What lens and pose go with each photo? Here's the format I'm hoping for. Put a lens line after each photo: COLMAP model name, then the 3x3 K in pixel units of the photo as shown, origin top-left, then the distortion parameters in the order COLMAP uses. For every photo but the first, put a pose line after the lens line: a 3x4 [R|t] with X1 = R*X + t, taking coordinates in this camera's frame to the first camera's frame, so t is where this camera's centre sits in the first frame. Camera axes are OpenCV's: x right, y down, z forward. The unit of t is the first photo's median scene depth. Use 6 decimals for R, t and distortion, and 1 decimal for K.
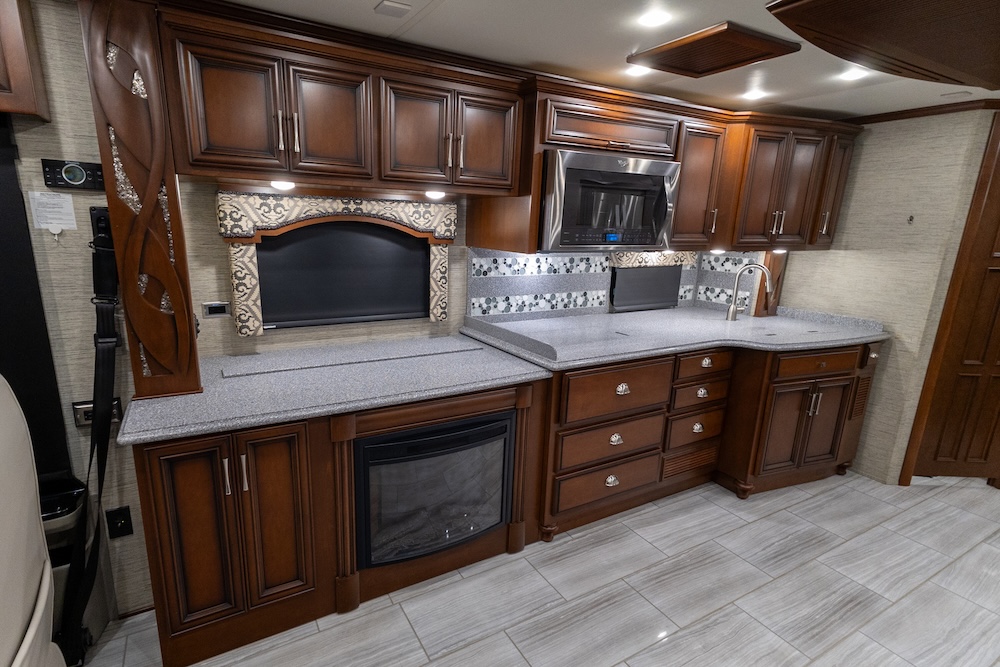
lens RADIAL K [[493.1, 0, 470.2], [0, 493.1, 343.5], [0, 0, 1]] dist [0.031734, -0.010664]
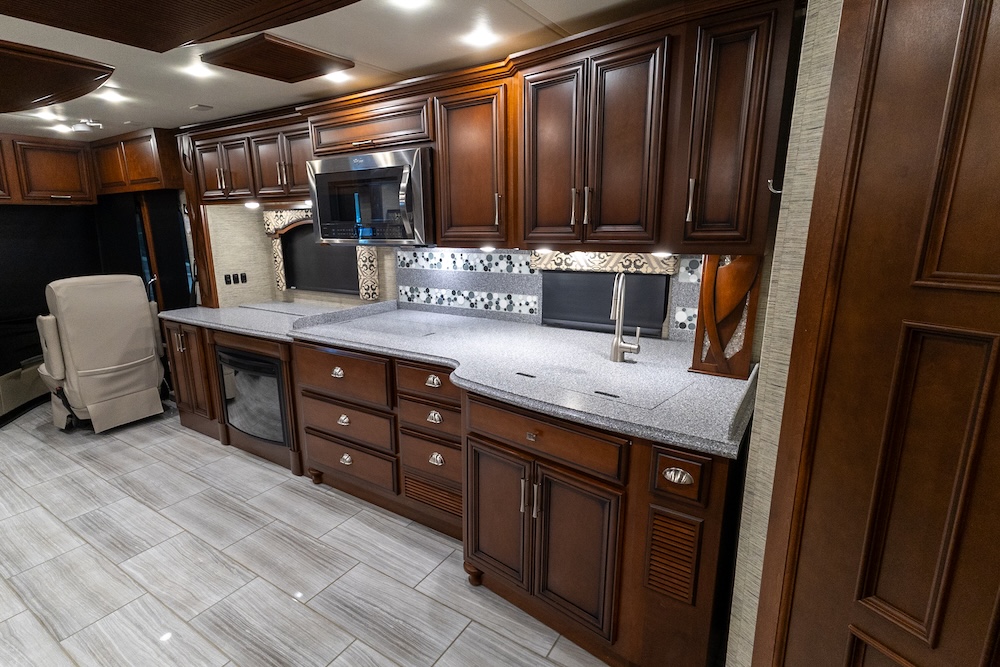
lens RADIAL K [[504.2, 0, 468.3], [0, 504.2, 341.0], [0, 0, 1]] dist [0.016385, -0.000383]
pose [[0.444939, 0.175668, -0.878163, 1.151958], [-0.188240, 0.977012, 0.100067, -0.114627], [0.875554, 0.120782, 0.467778, 0.605245]]
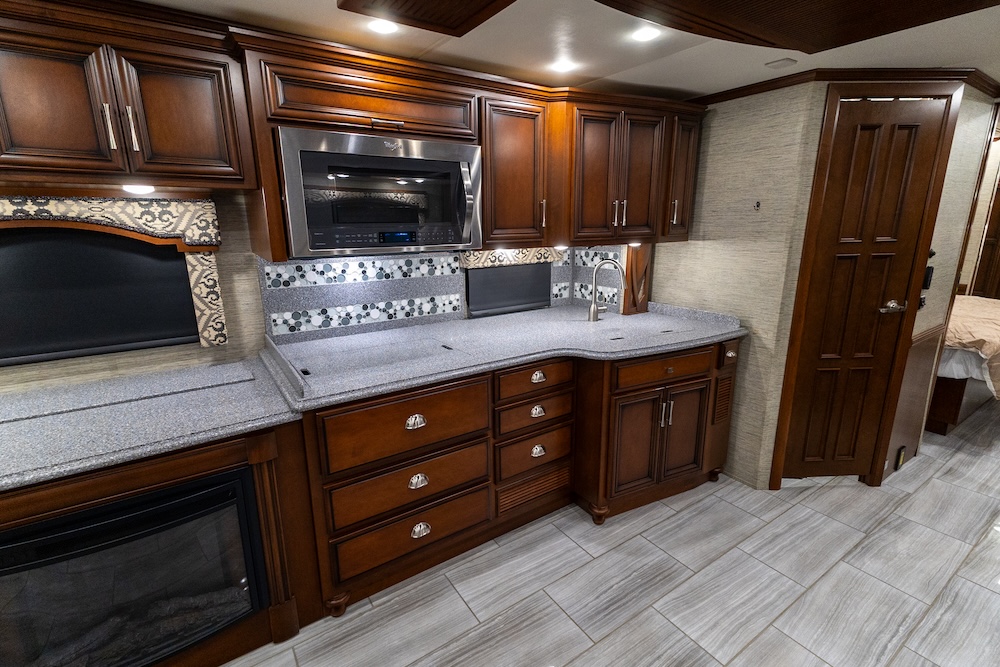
lens RADIAL K [[458.7, 0, 499.9], [0, 458.7, 330.7], [0, 0, 1]] dist [0.018940, -0.001133]
pose [[0.995657, -0.053392, 0.076270, 0.330754], [0.053842, 0.998542, -0.003849, -0.039738], [-0.075953, 0.007939, 0.997080, 0.193379]]
